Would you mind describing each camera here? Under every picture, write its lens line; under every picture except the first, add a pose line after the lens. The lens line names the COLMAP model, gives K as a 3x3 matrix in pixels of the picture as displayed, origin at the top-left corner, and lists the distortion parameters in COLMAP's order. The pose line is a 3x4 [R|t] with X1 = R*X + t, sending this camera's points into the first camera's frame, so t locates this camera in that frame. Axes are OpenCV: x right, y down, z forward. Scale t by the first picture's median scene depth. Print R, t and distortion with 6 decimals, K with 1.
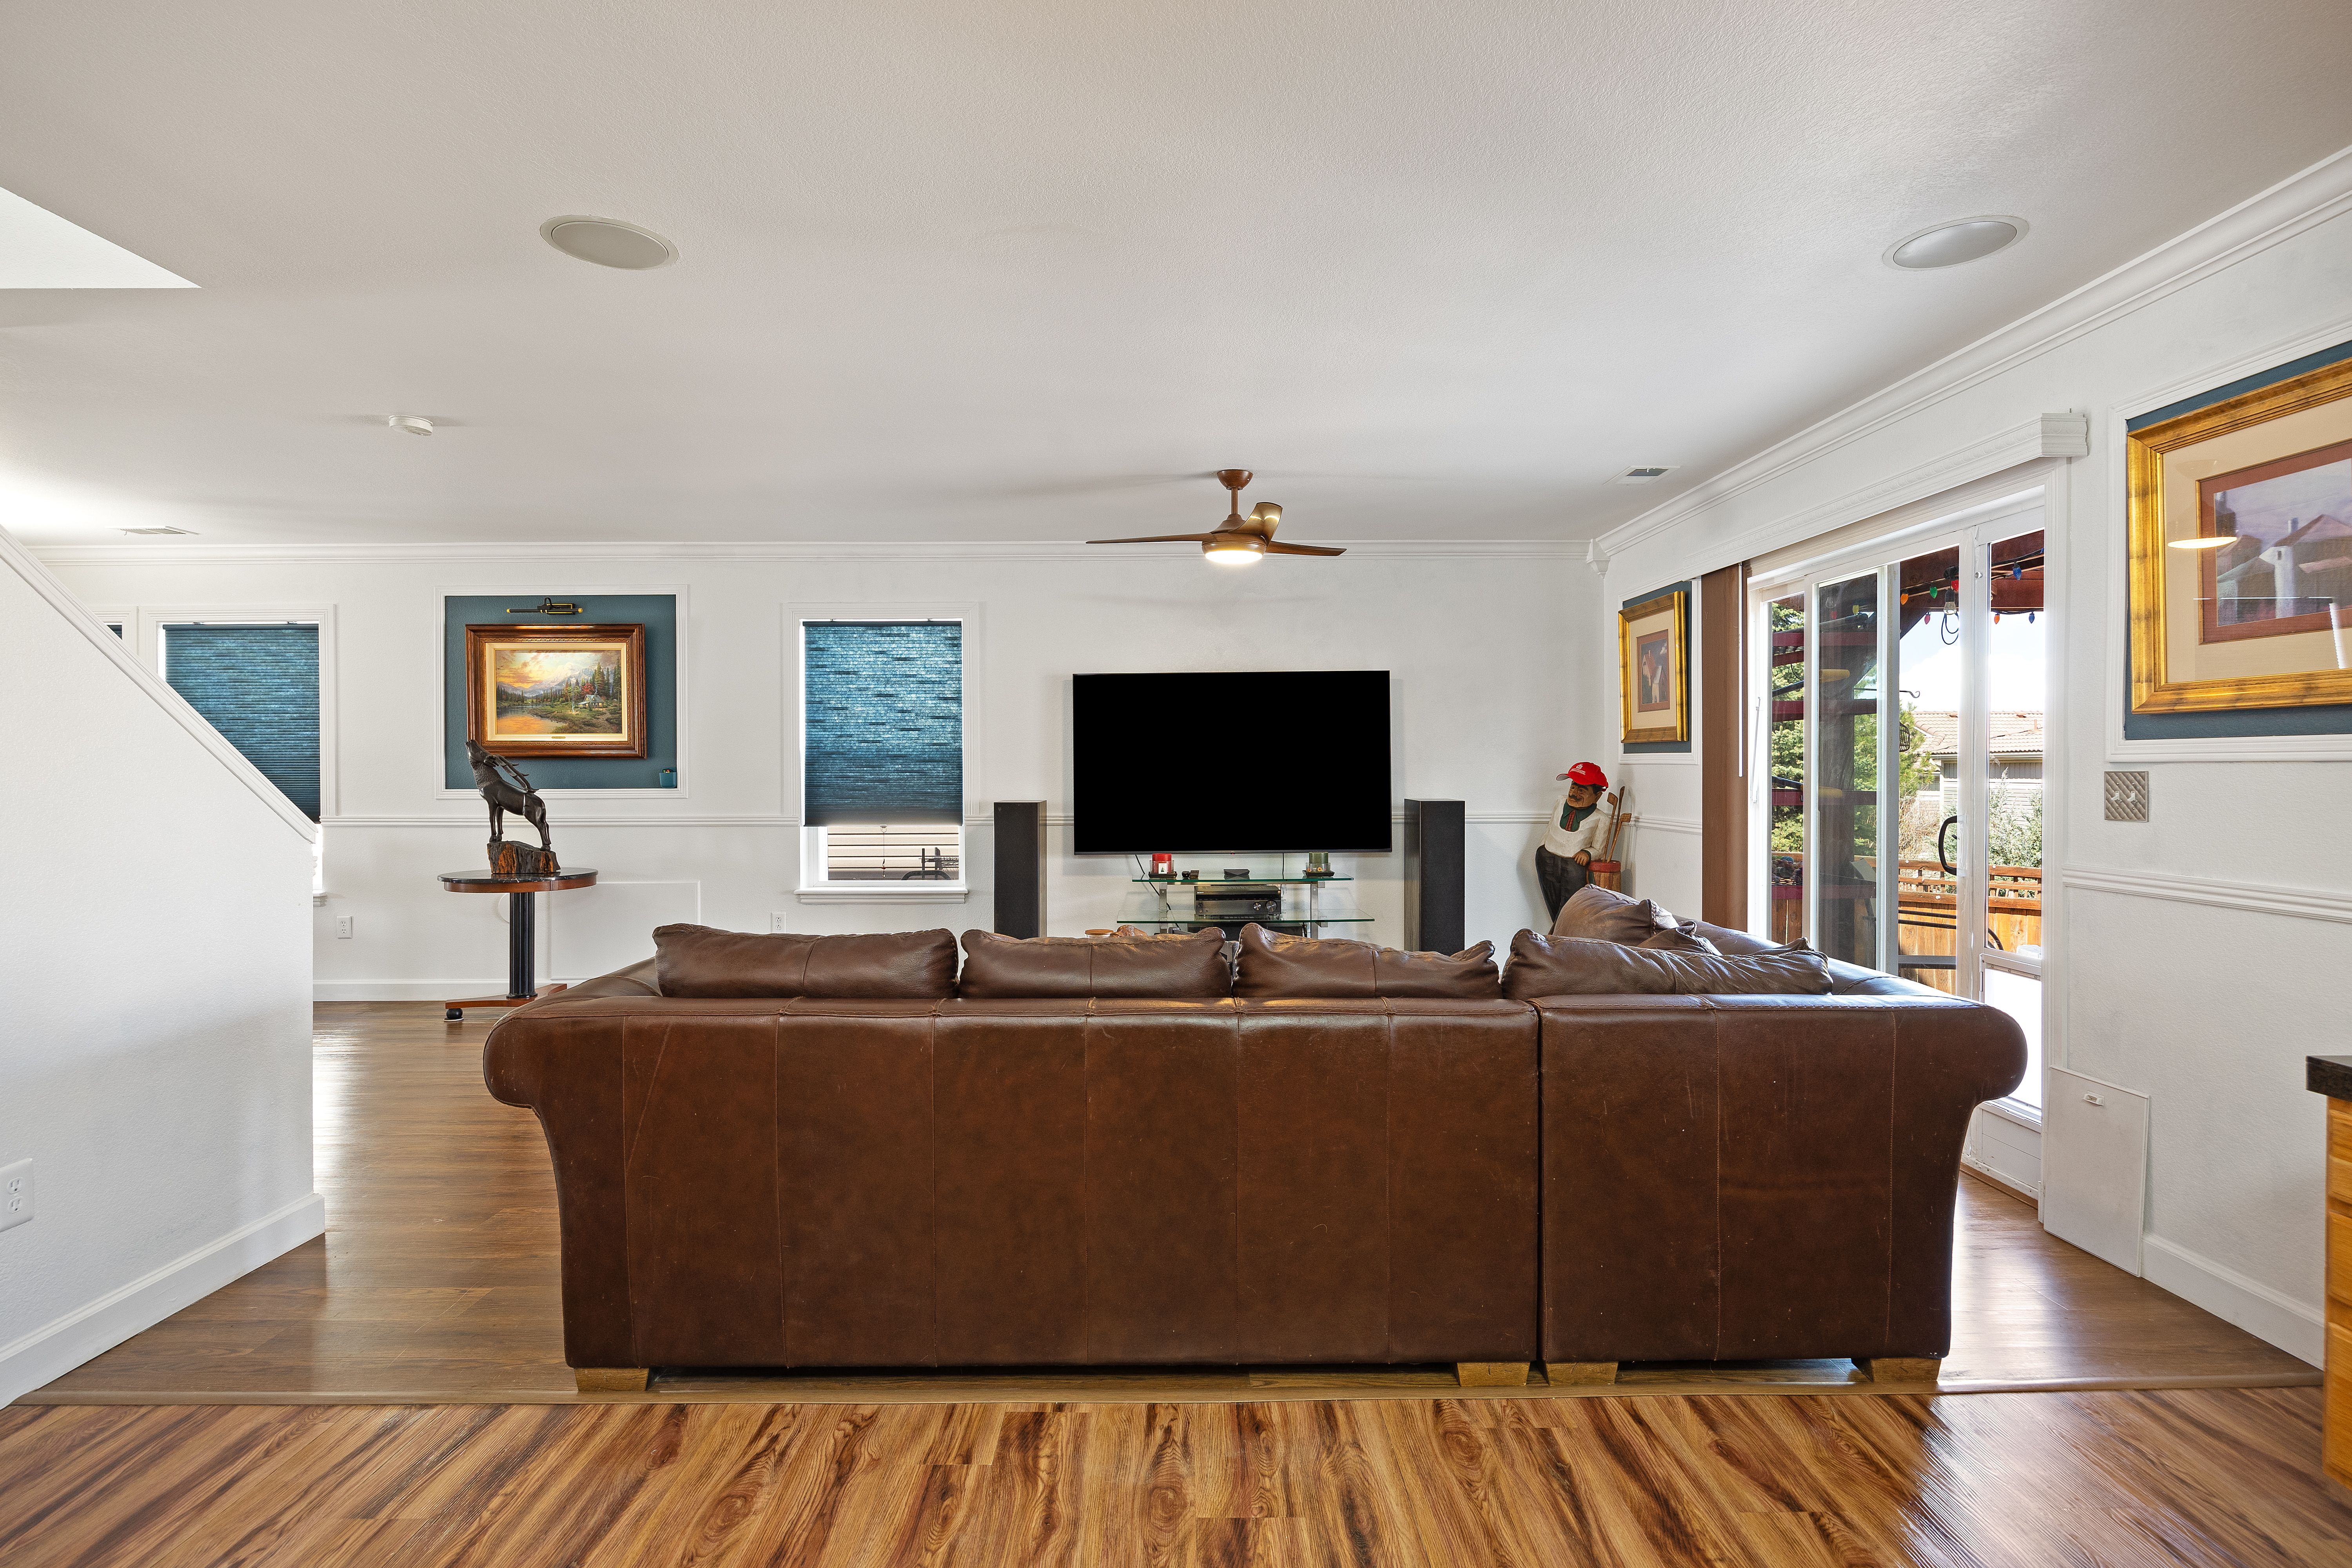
lens RADIAL K [[1121.3, 0, 1144.2], [0, 1121.3, 785.1], [0, 0, 1]] dist [-0.012122, -0.000642]
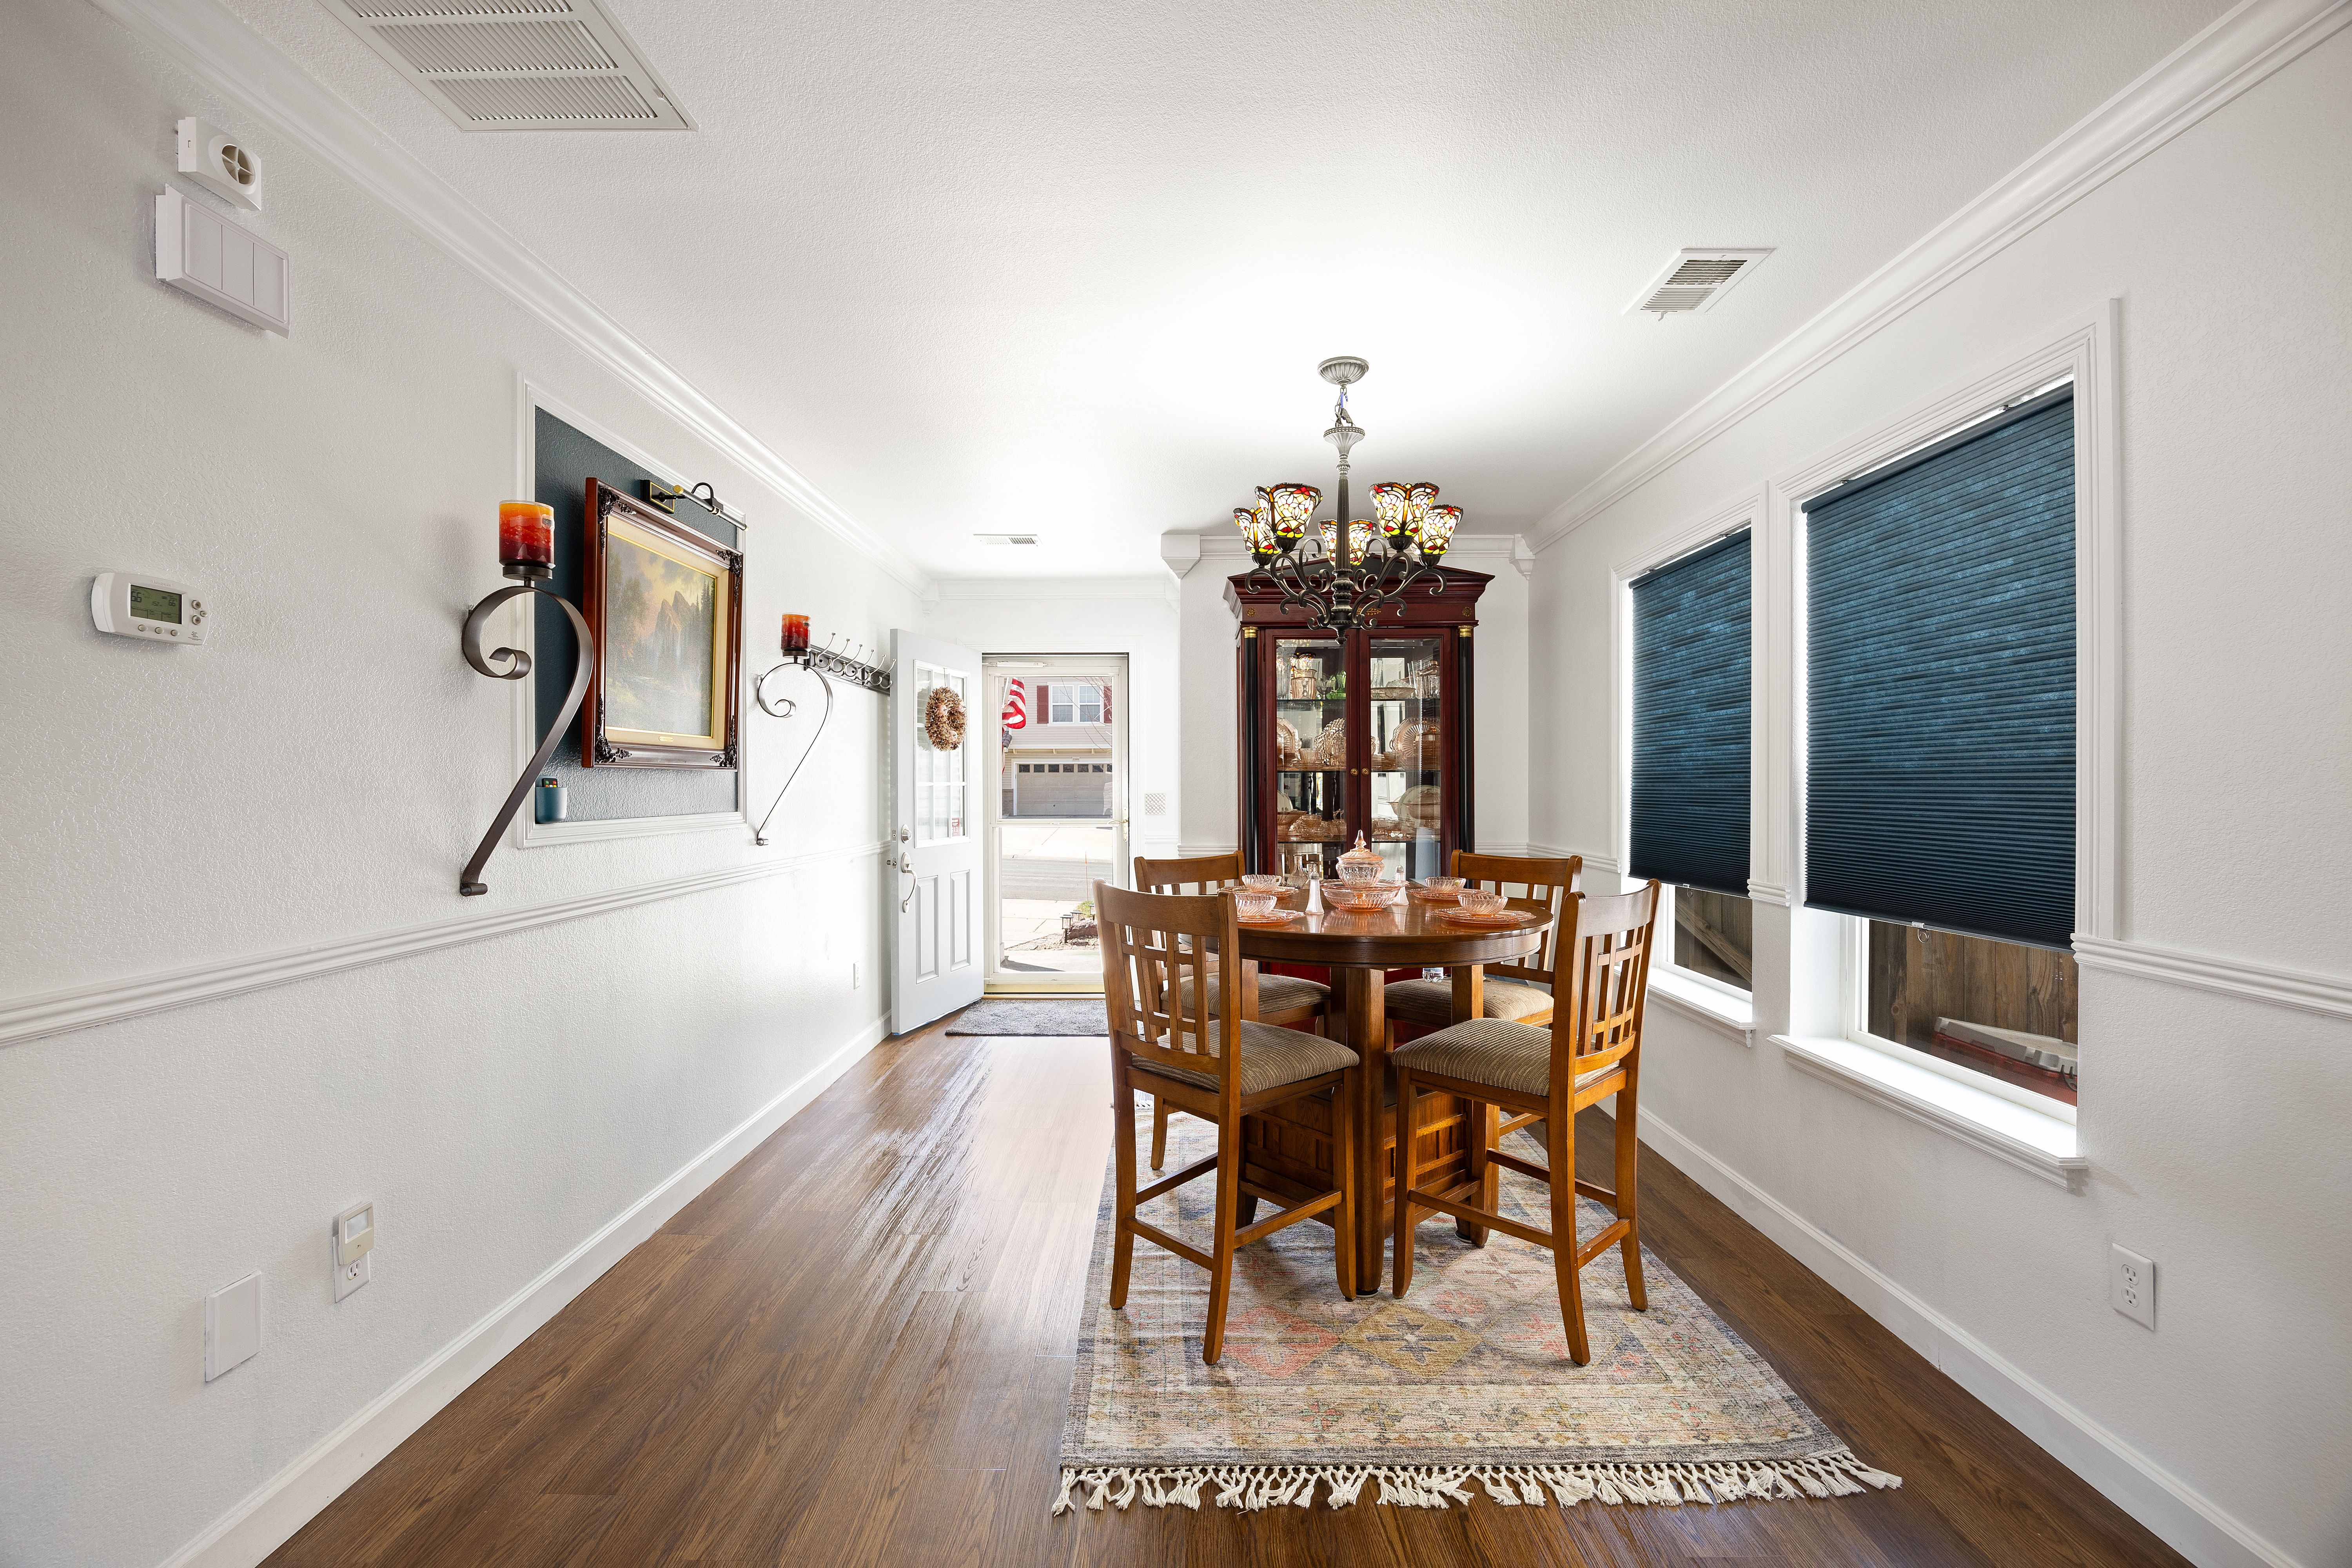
lens RADIAL K [[1006.5, 0, 1180.2], [0, 1006.5, 789.4], [0, 0, 1]] dist [-0.016571, 0.001274]
pose [[-0.008425, 0.008138, -0.999931, -0.431677], [-0.007083, 0.999941, 0.008197, -0.017365], [0.999939, 0.007151, -0.008367, 0.728475]]
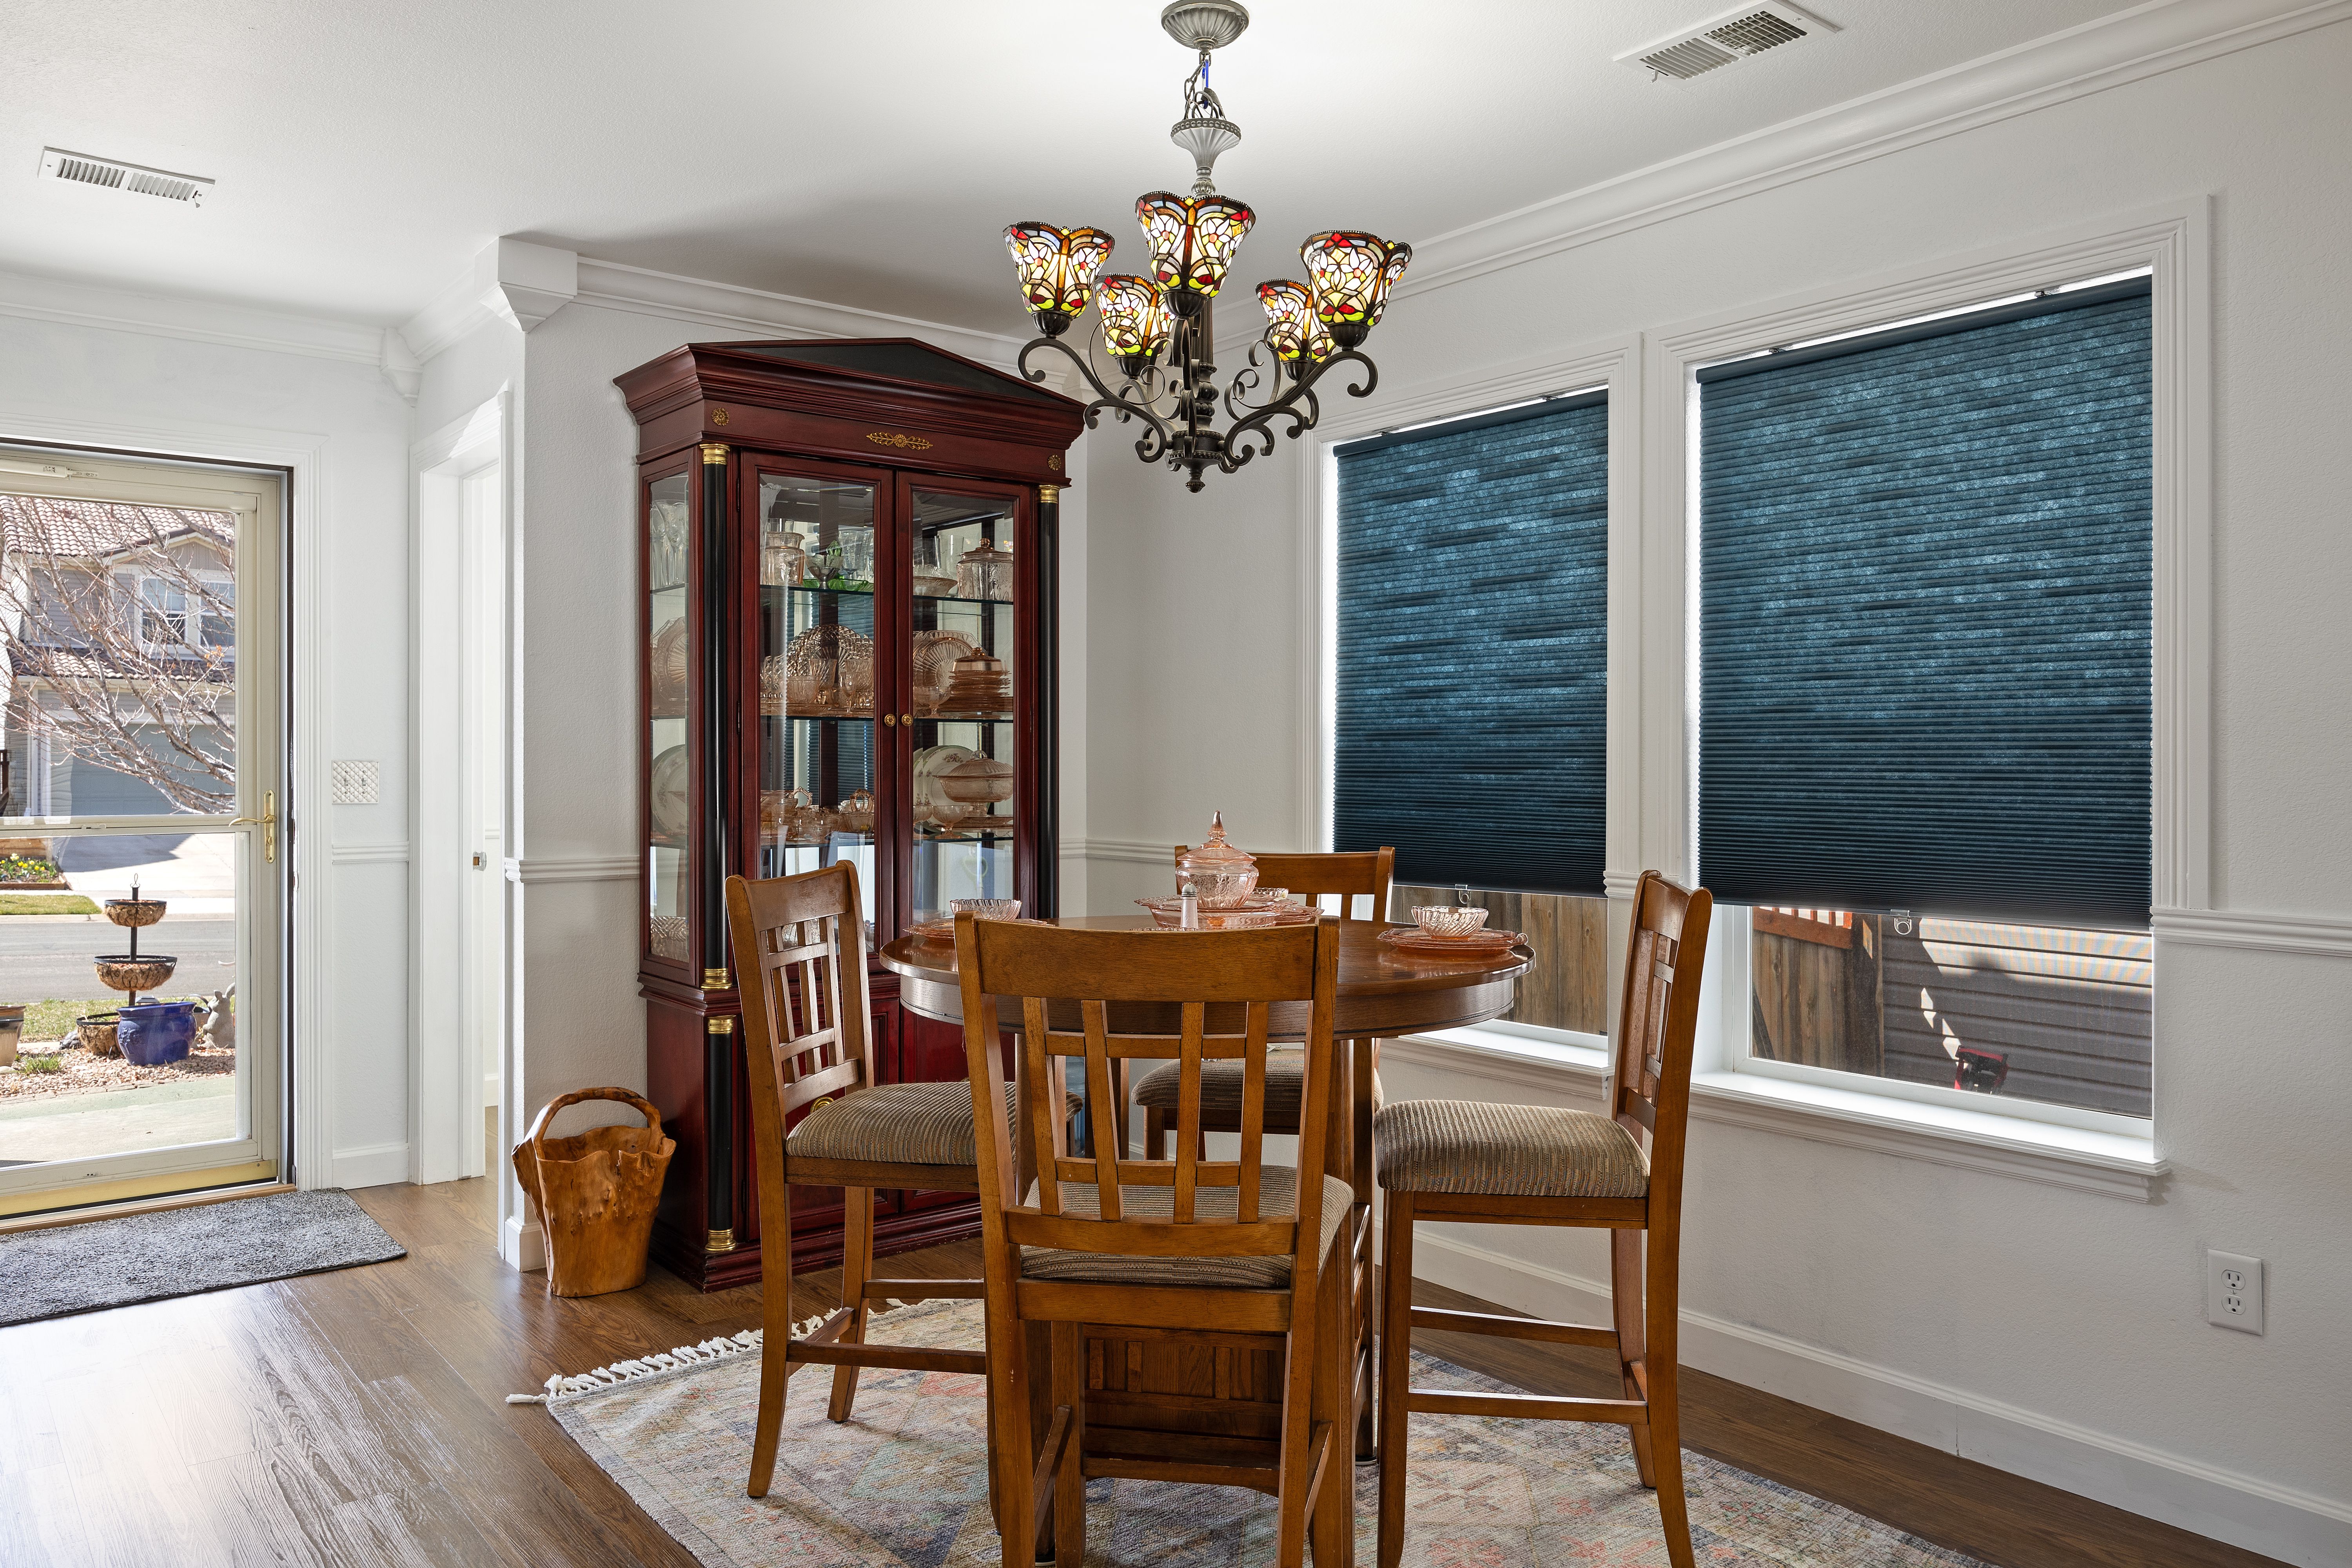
lens RADIAL K [[1643.4, 0, 1172.9], [0, 1643.4, 759.6], [0, 0, 1]] dist [-0.009393, 0.001546]
pose [[0.618876, 0.004226, -0.785477, -0.556875], [-0.011133, 0.999932, -0.003392, -0.007572], [0.785409, 0.010844, 0.618882, 0.516308]]
